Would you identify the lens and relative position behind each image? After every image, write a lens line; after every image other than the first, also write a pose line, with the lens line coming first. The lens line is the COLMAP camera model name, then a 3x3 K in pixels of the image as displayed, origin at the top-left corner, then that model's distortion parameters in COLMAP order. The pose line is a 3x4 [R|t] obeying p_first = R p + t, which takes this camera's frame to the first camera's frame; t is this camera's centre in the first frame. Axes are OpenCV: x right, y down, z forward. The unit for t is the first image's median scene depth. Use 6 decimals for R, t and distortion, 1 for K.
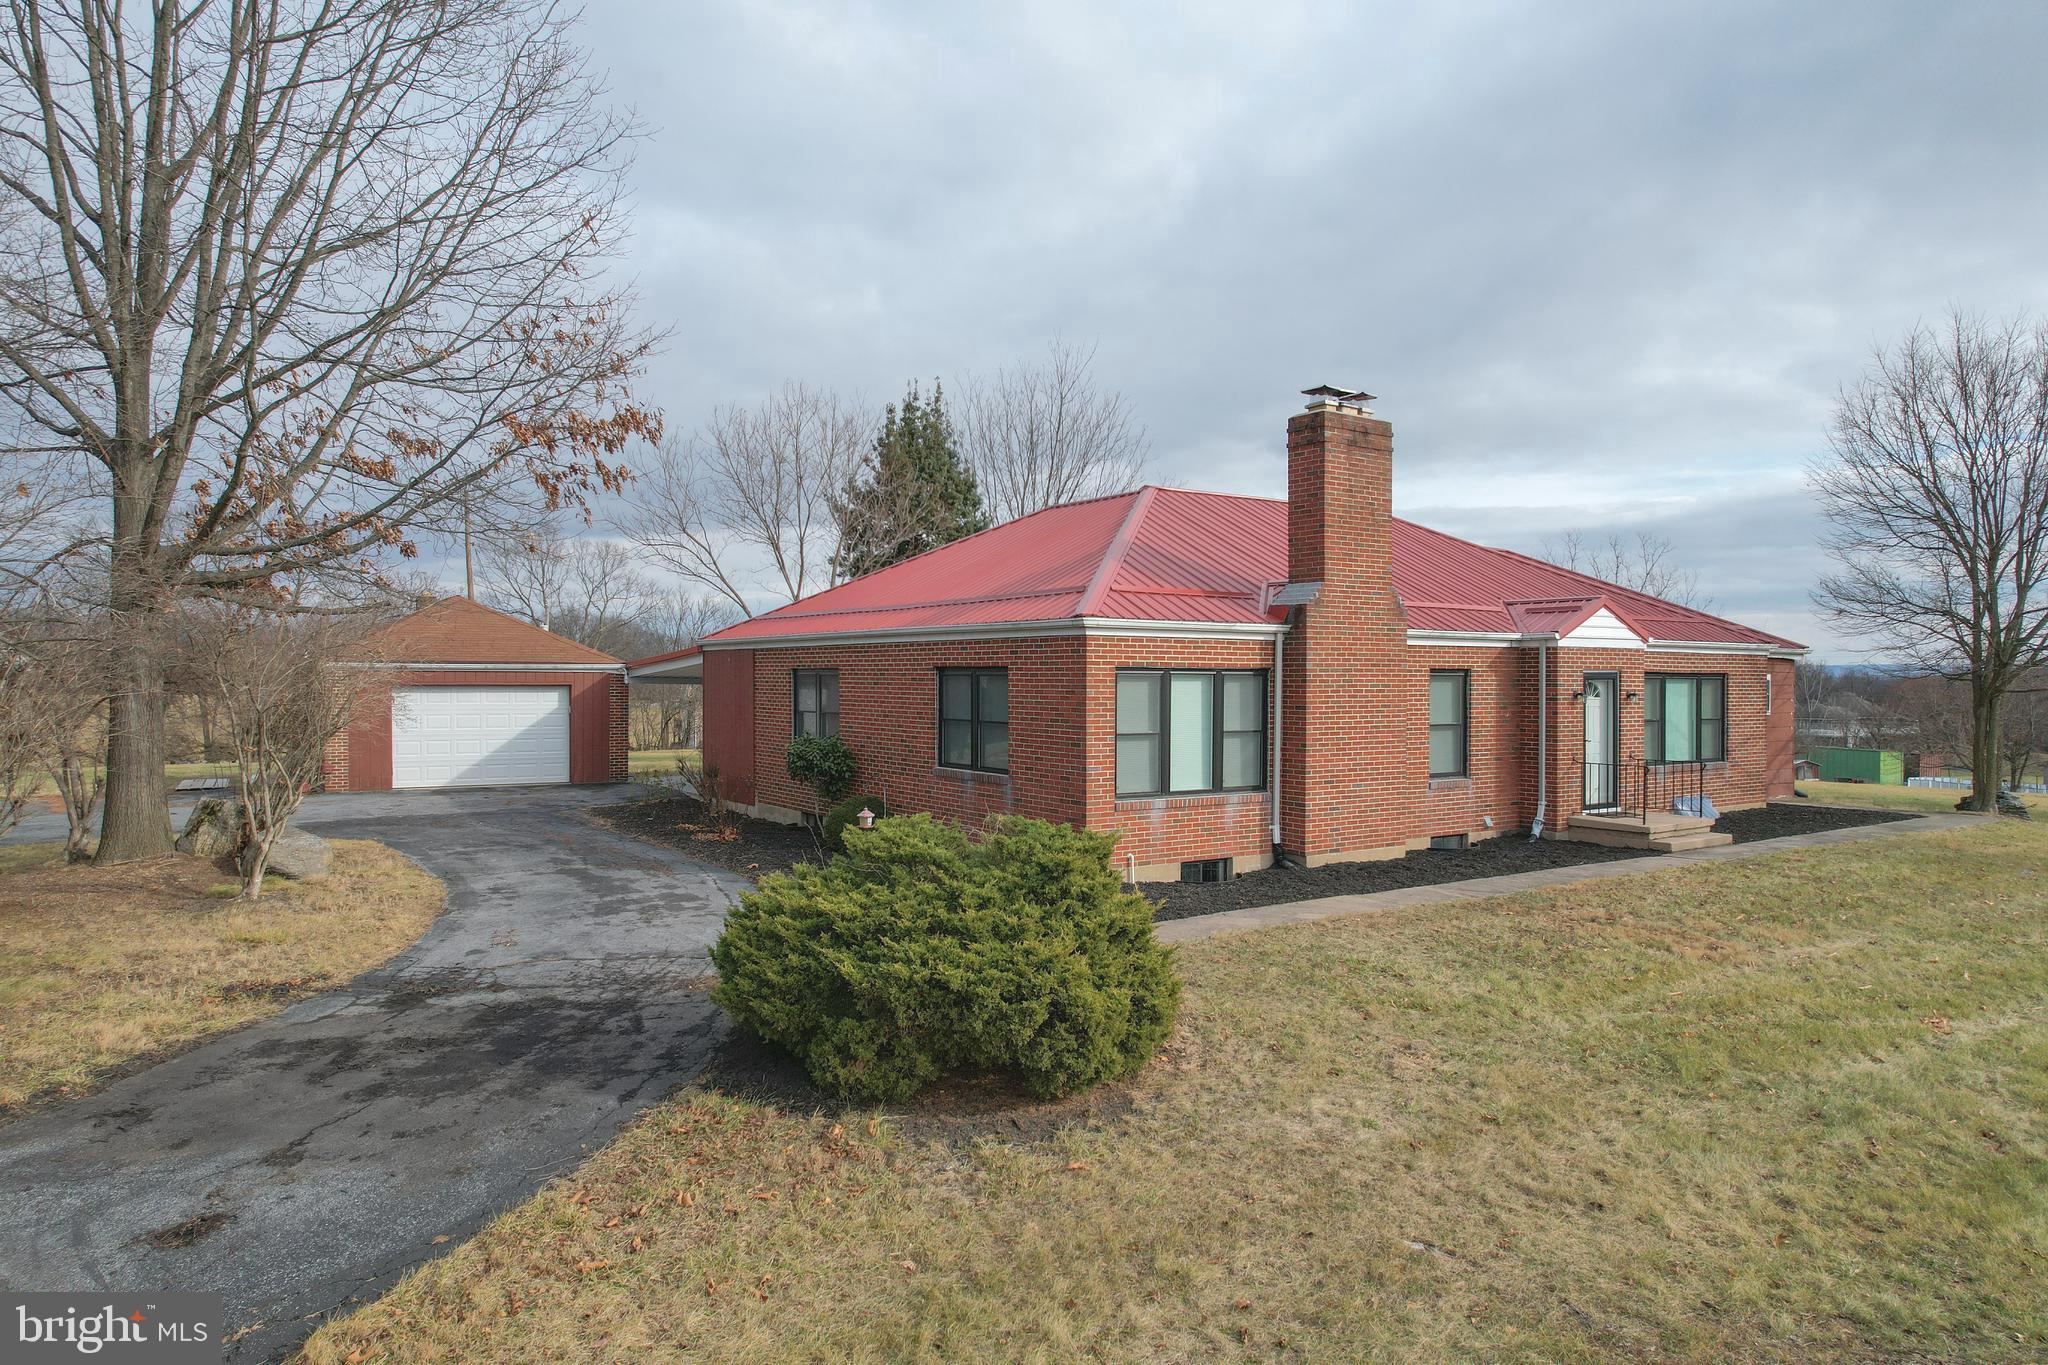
lens RADIAL K [[1300.7, 0, 1024.6], [0, 1300.7, 681.5], [0, 0, 1]] dist [0.000412, 0.000216]
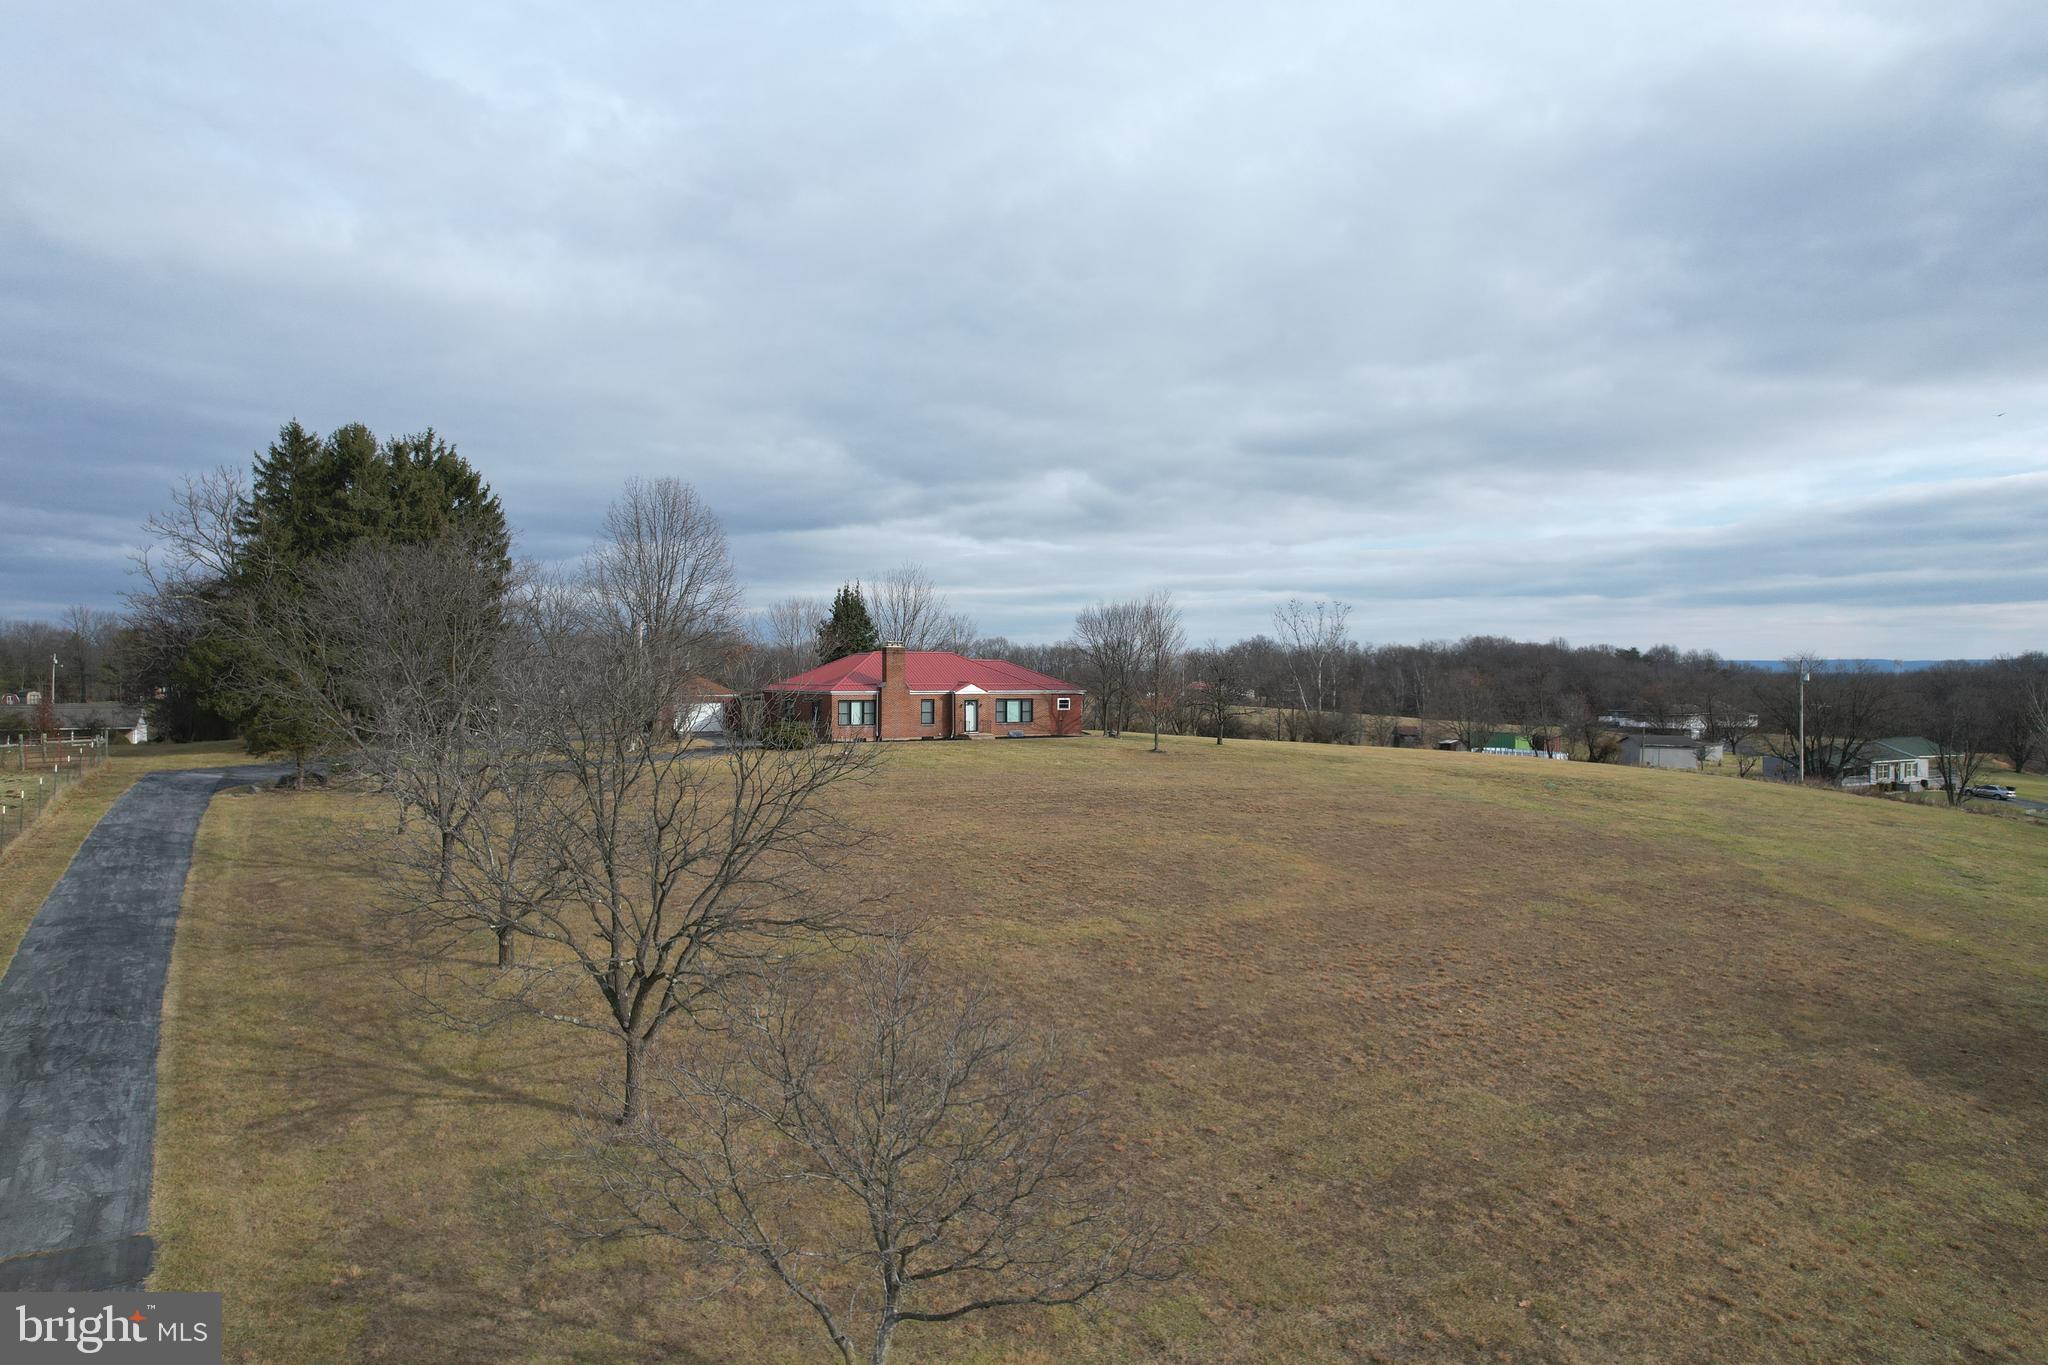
lens RADIAL K [[1300.7, 0, 1022.2], [0, 1300.7, 679.7], [0, 0, 1]] dist [0.000412, 0.000216]
pose [[0.997979, -0.000884, -0.063544, 0.920693], [0.000985, 0.999998, 0.001564, -0.082311], [0.063543, -0.001623, 0.997978, -3.372915]]
